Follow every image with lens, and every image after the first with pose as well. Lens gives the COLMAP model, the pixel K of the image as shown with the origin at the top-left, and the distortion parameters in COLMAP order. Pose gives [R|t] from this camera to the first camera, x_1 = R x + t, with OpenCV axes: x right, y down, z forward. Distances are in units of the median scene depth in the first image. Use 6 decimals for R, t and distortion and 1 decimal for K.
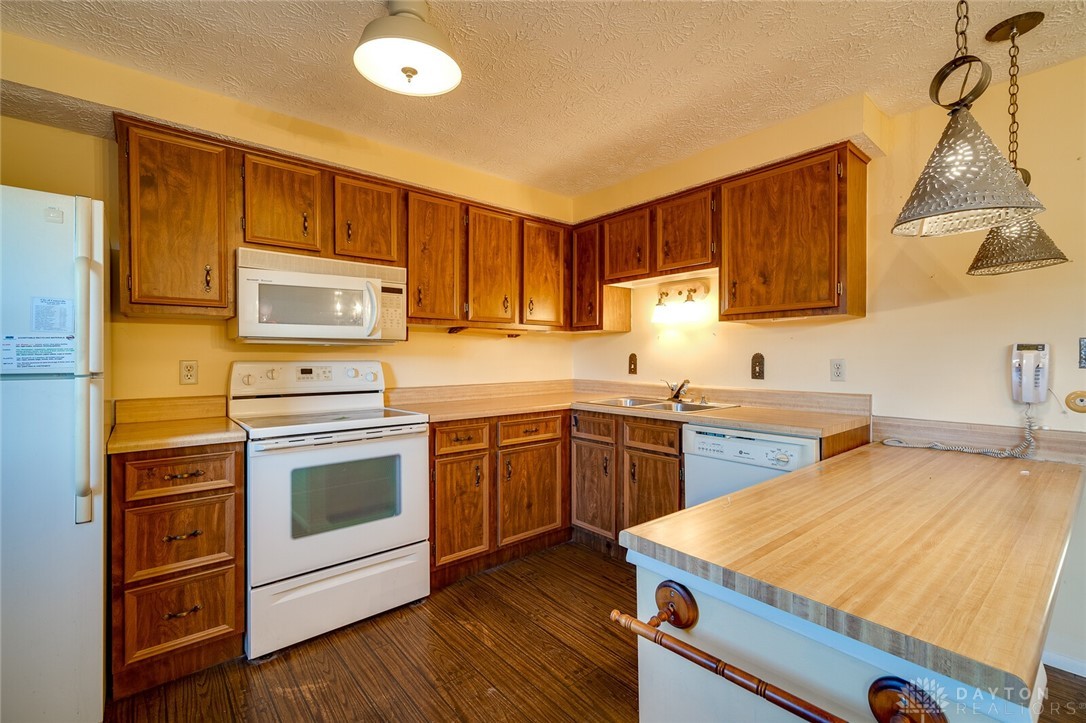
lens RADIAL K [[473.0, 0, 540.3], [0, 473.0, 358.2], [0, 0, 1]] dist [0.003389, 0.000308]
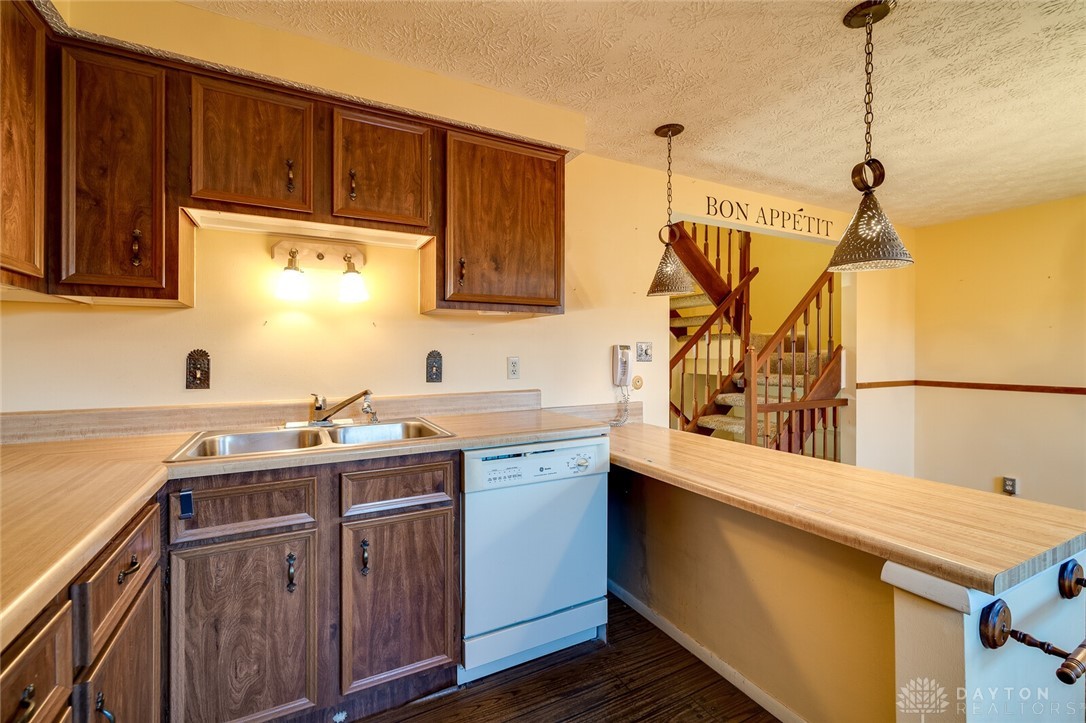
lens RADIAL K [[473.0, 0, 554.3], [0, 473.0, 351.6], [0, 0, 1]] dist [0.003389, 0.000308]
pose [[0.199473, 0.001833, 0.979902, -0.348334], [0.005559, 0.999980, -0.003002, -0.006153], [-0.979887, 0.006046, 0.199459, 0.719331]]
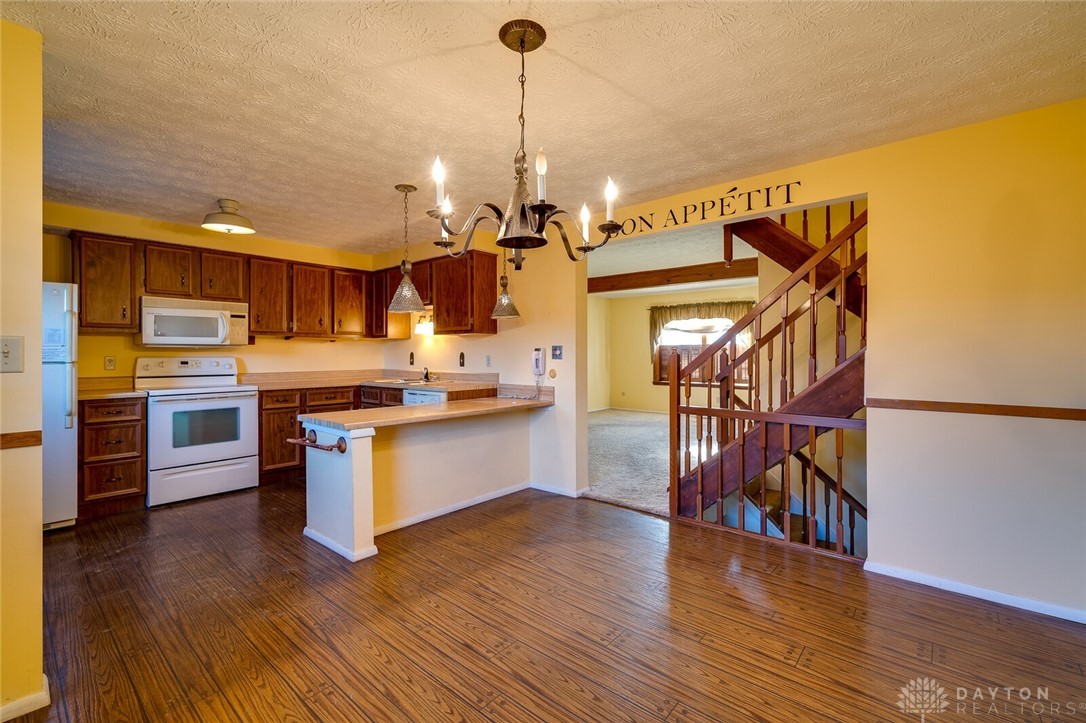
lens RADIAL K [[473.0, 0, 539.0], [0, 473.0, 353.2], [0, 0, 1]] dist [0.003389, 0.000308]
pose [[0.987697, -0.000491, 0.156379, 0.533802], [0.001417, 0.999982, -0.005813, 0.004553], [-0.156373, 0.005963, 0.987680, -0.944913]]
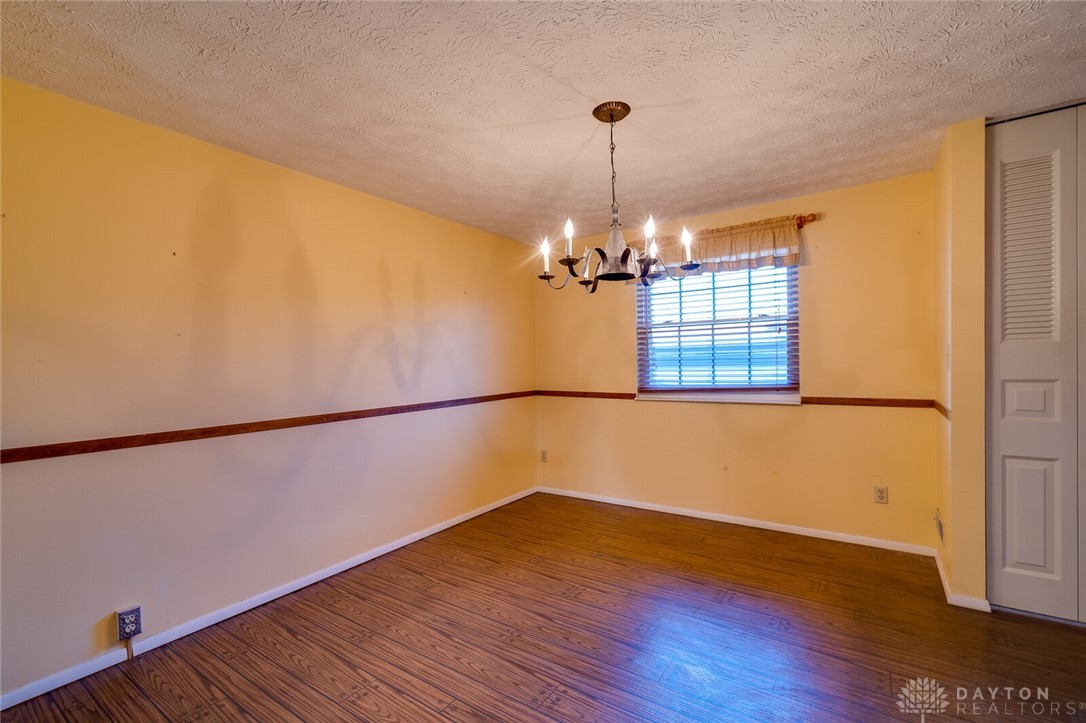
lens RADIAL K [[473.0, 0, 543.9], [0, 473.0, 381.8], [0, 0, 1]] dist [0.003389, 0.000308]
pose [[-0.962616, 0.030125, -0.269189, 0.991448], [0.020183, 0.999011, 0.039626, -0.001991], [0.270116, 0.032712, -0.962272, 0.554245]]
